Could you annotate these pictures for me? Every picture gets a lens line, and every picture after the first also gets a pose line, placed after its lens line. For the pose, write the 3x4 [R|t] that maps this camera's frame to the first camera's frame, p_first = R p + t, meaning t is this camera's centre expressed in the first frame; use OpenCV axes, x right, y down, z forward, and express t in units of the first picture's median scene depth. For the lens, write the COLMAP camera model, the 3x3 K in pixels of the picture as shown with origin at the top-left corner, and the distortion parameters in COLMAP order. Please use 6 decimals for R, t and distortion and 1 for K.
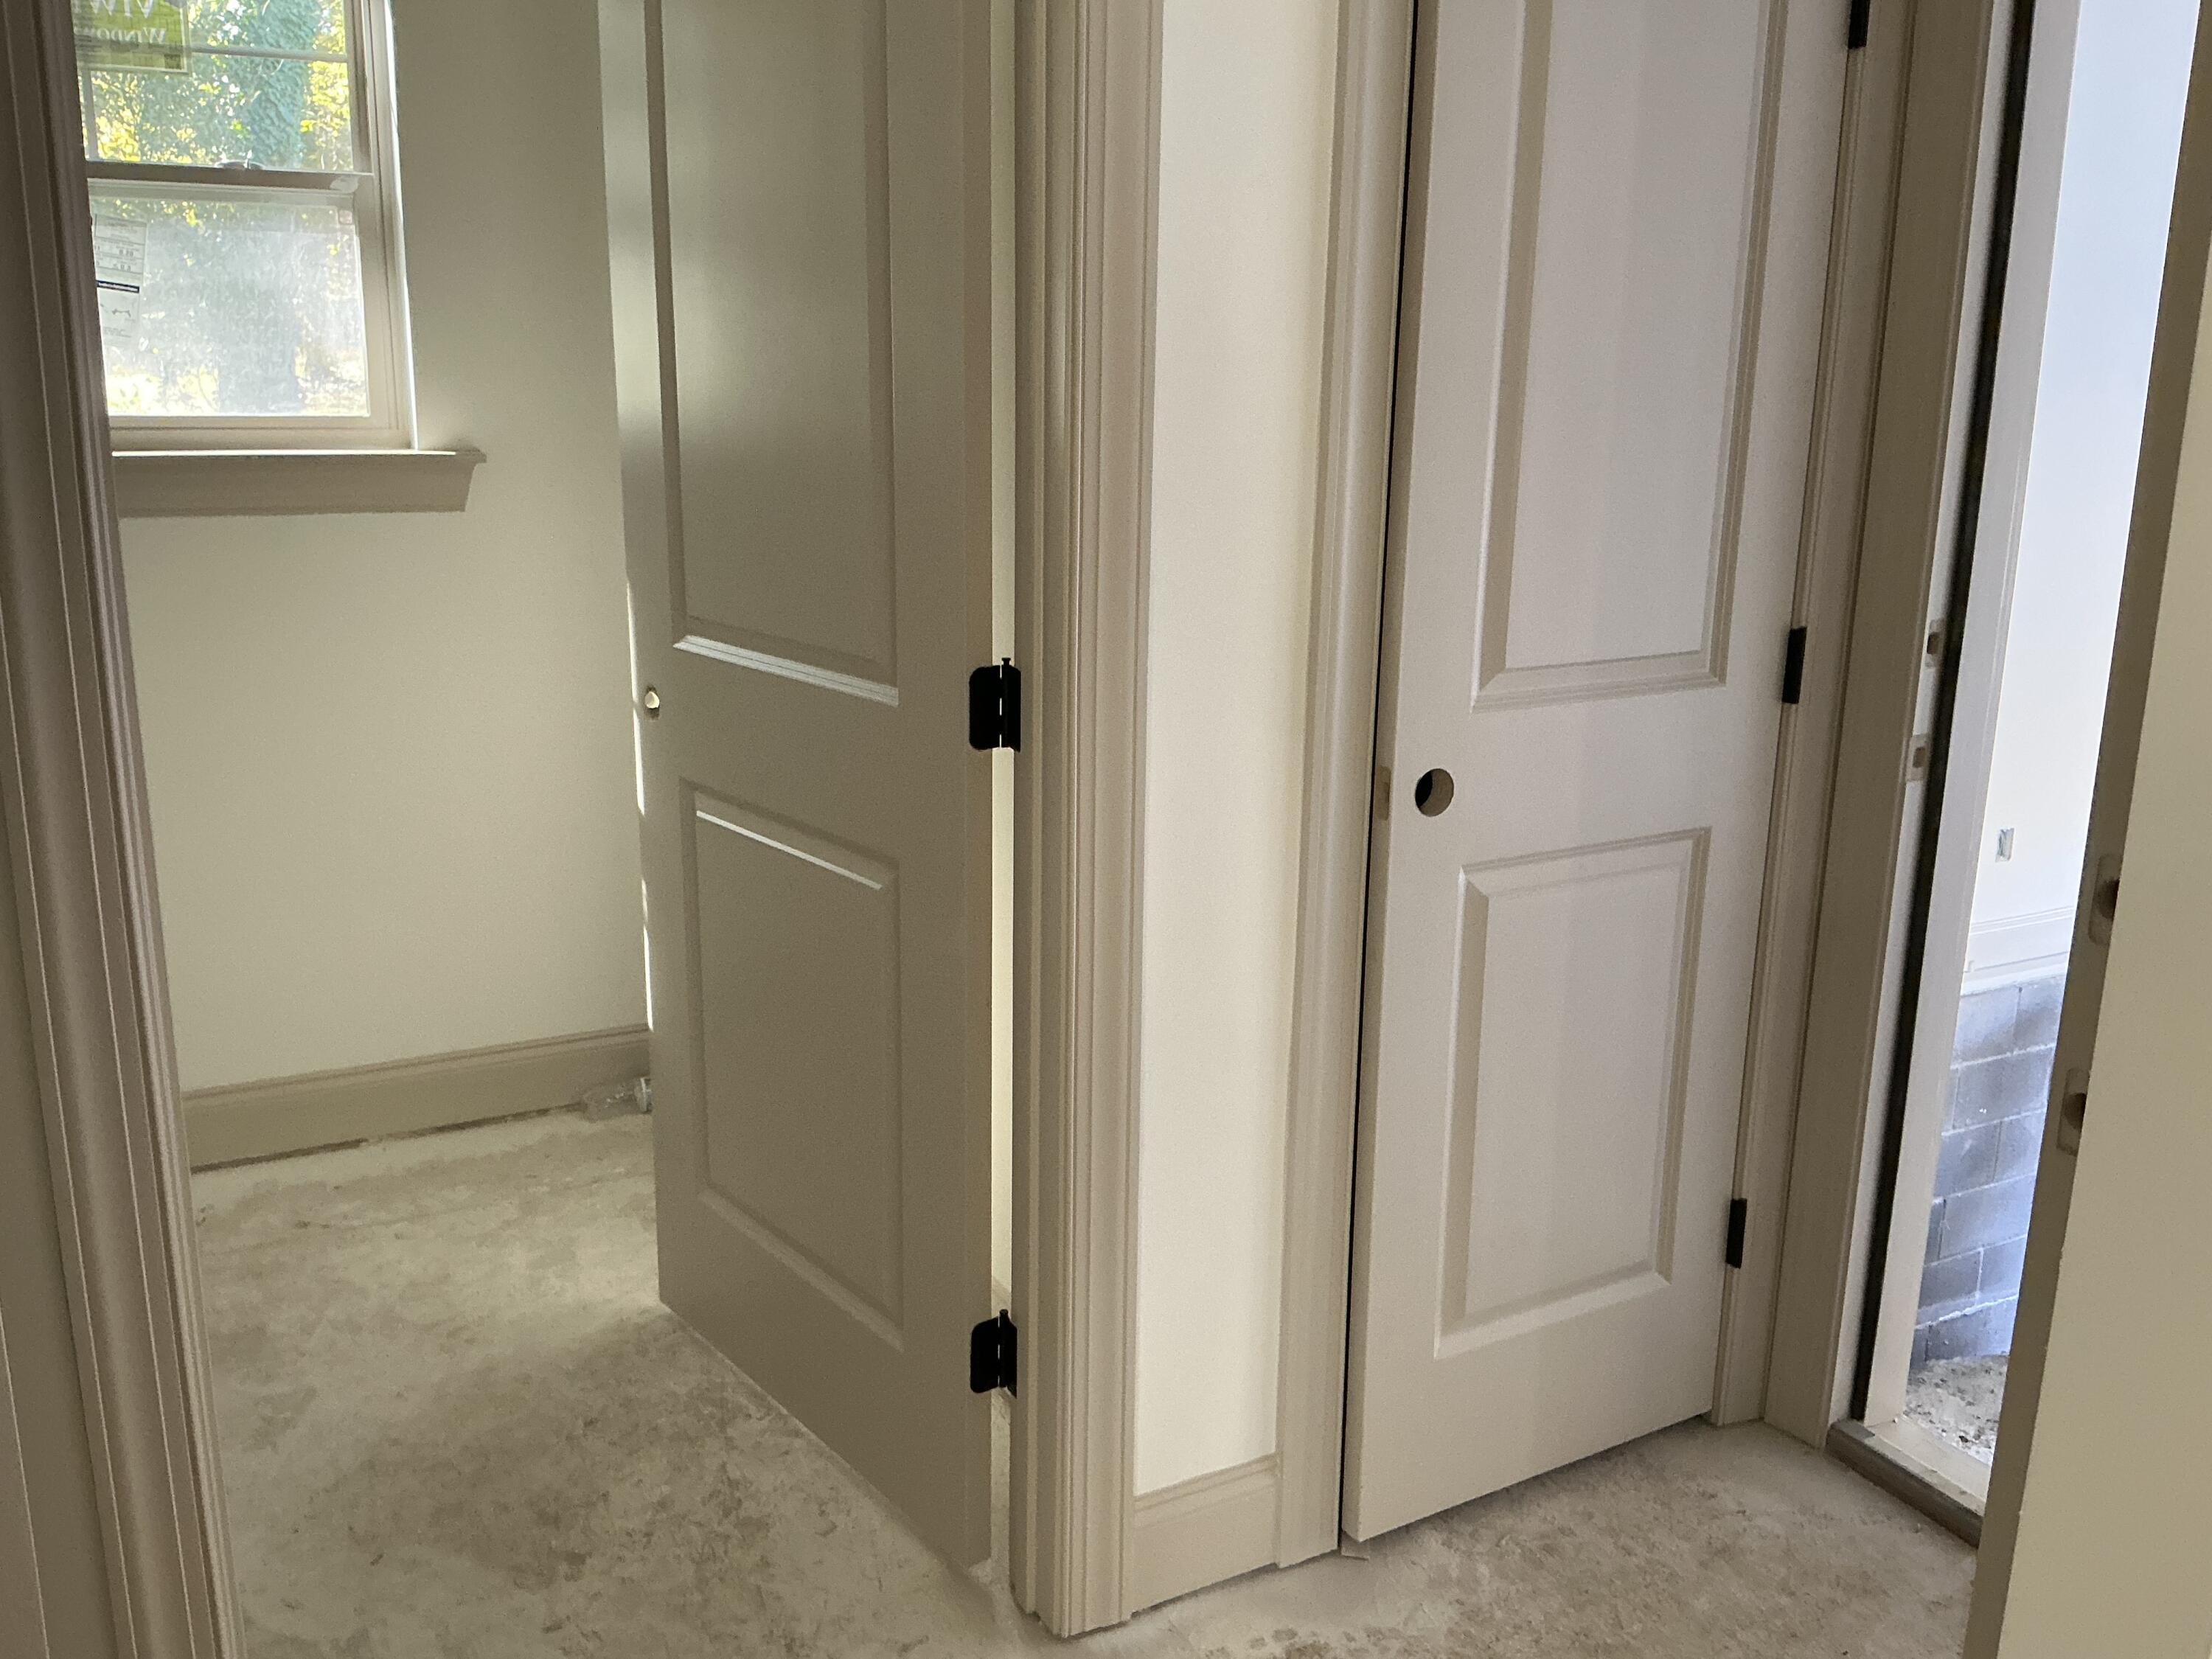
lens RADIAL K [[1876.2, 0, 1106.0], [0, 1876.2, 829.5], [0, 0, 1]] dist [0.082522, -0.190021]
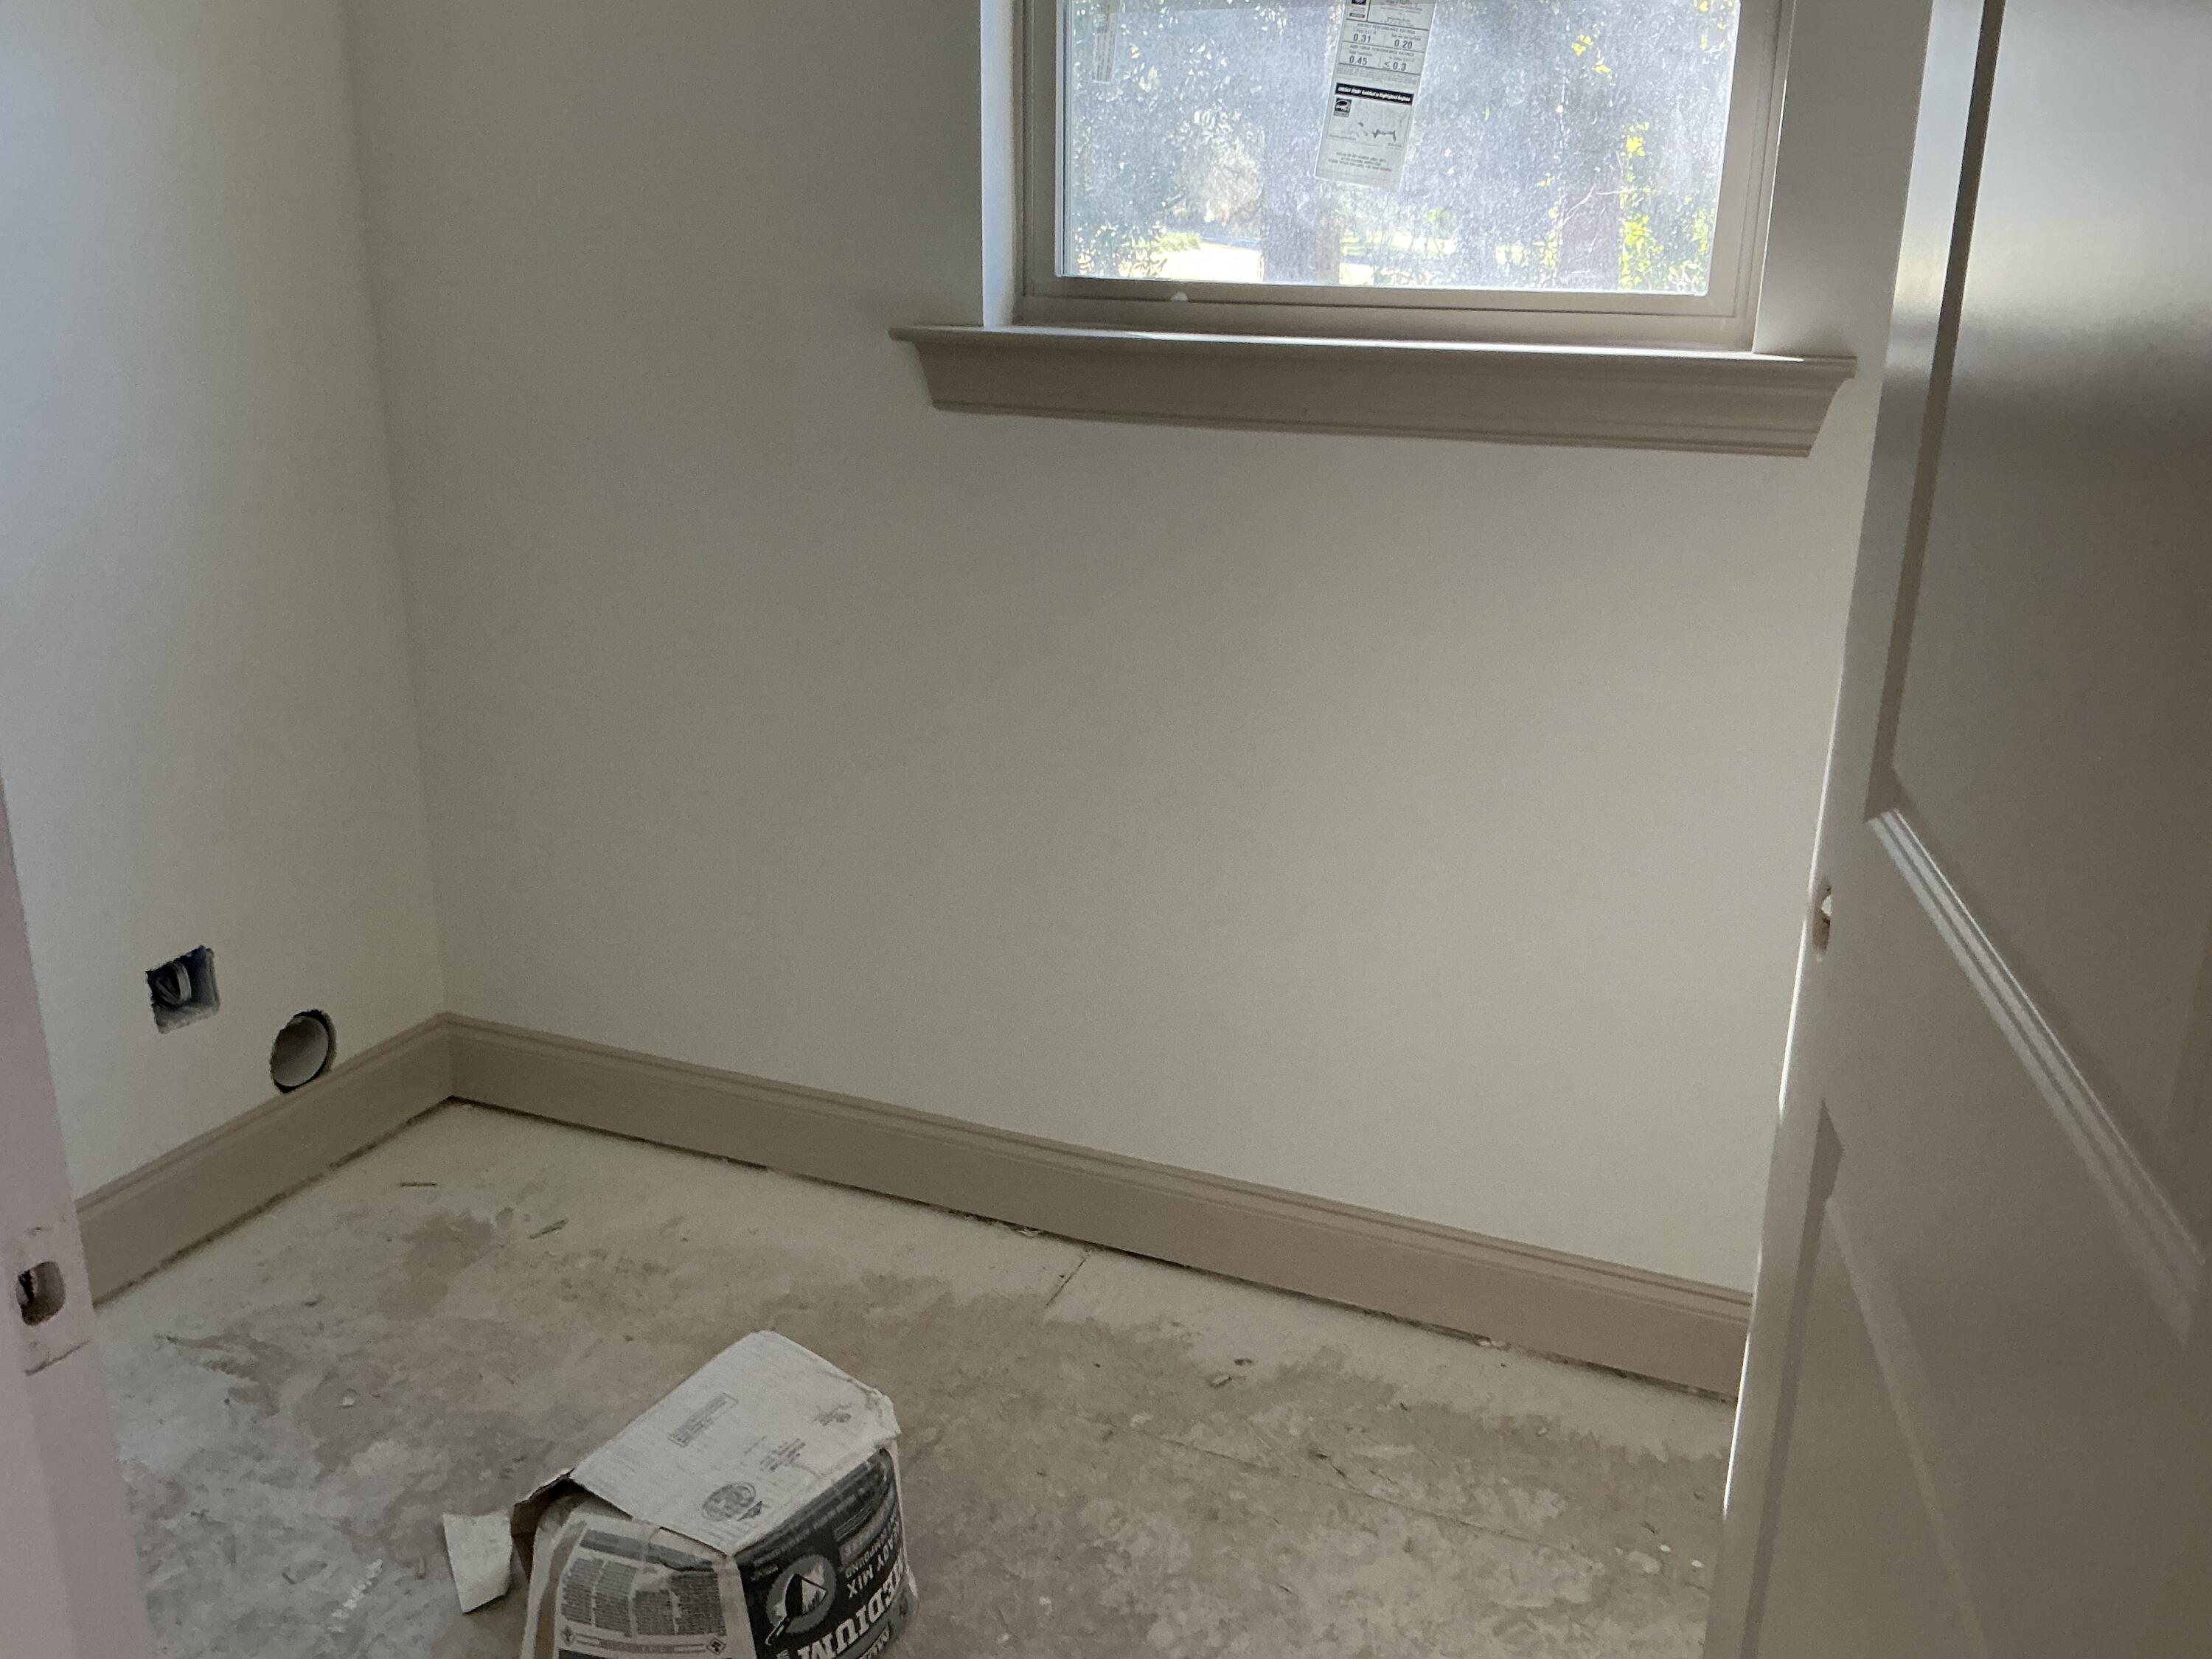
lens RADIAL K [[1876.2, 0, 1106.0], [0, 1876.2, 829.5], [0, 0, 1]] dist [0.082522, -0.190021]
pose [[0.643418, 0.230137, -0.730103, -0.015620], [-0.189663, 0.971929, 0.139219, -0.096688], [0.741648, 0.048897, 0.669005, 0.445382]]
